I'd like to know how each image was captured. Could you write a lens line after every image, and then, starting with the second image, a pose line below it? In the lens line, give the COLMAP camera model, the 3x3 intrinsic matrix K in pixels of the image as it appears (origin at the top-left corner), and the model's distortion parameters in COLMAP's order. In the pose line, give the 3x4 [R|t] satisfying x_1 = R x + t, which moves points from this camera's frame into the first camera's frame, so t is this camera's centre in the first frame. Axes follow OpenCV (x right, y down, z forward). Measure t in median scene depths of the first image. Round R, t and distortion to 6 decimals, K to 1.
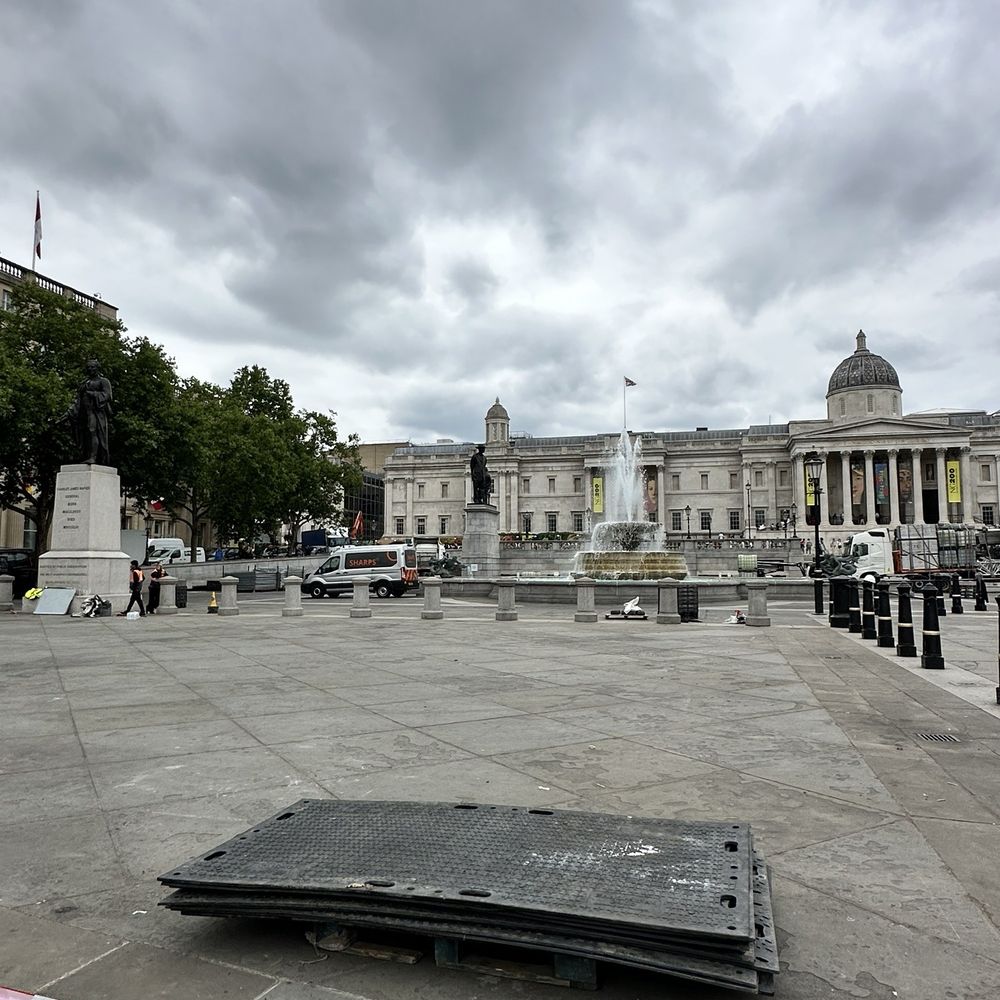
lens RADIAL K [[820.9, 0, 475.7], [0, 820.9, 500.4], [0, 0, 1]] dist [-0.009087, -0.009827]
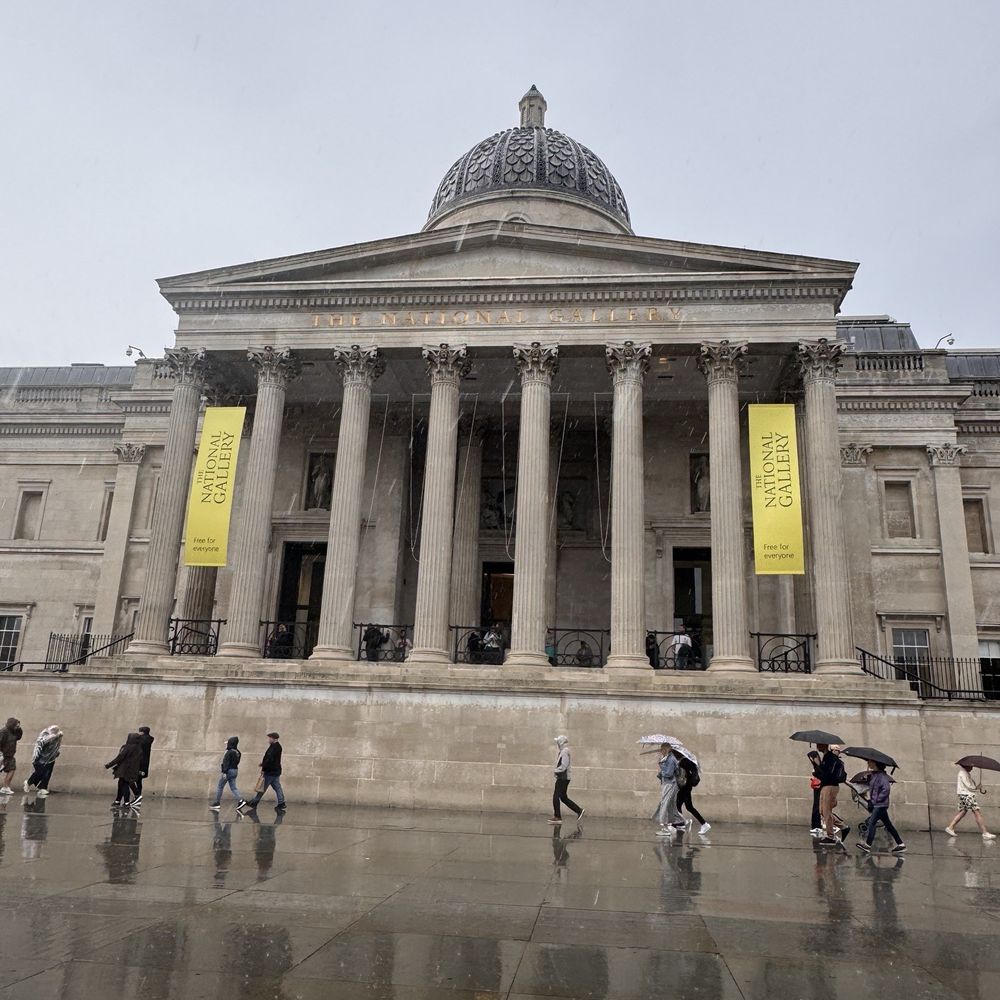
lens RADIAL K [[907.3, 0, 500.0], [0, 907.3, 500.0], [0, 0, 1]] dist [0.005603, -0.006072]
pose [[0.983667, 0.088113, 0.156955, 0.413030], [-0.054908, 0.977318, -0.204534, 0.031705], [-0.171417, 0.192576, 0.966194, 0.676311]]
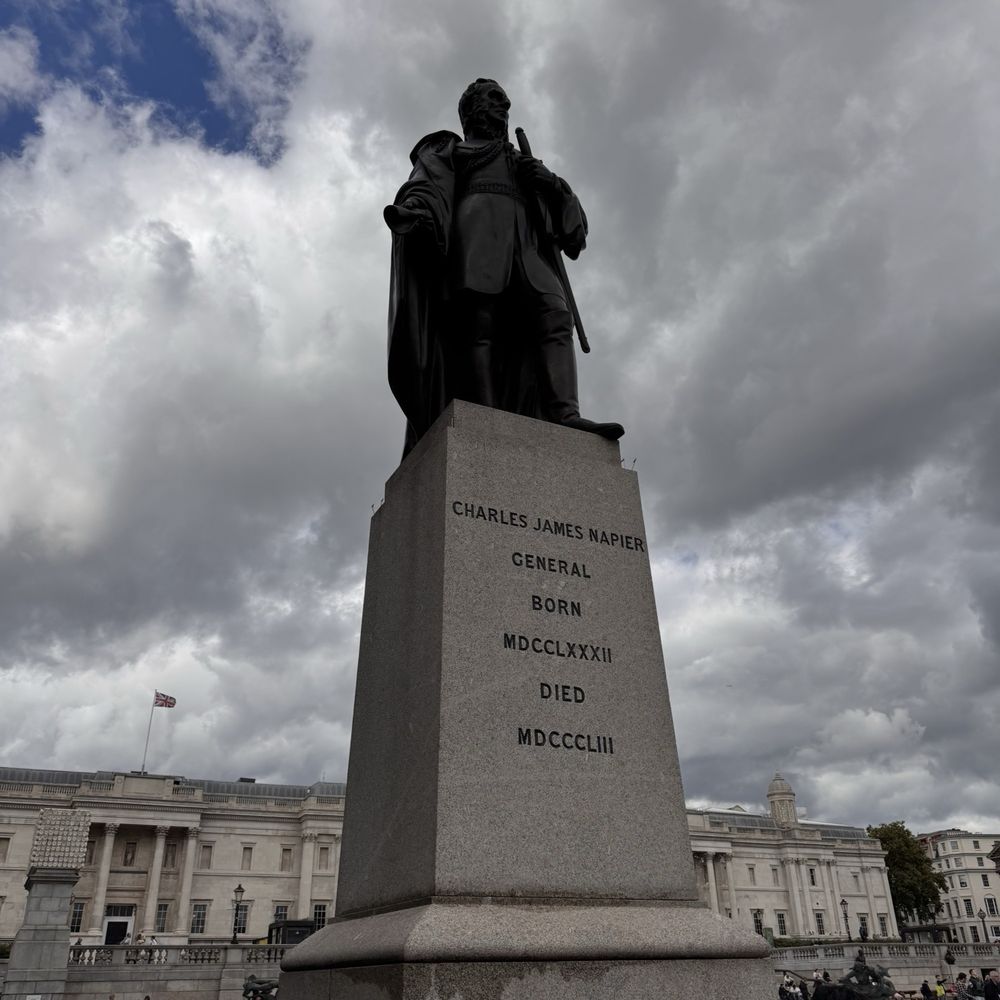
lens RADIAL K [[949.8, 0, 500.0], [0, 949.8, 500.0], [0, 0, 1]] dist [0.019443, -0.017713]
pose [[0.732246, 0.296618, 0.613053, -0.161105], [-0.035408, 0.915535, -0.400678, 0.016522], [-0.680119, 0.271688, 0.680899, 0.220808]]
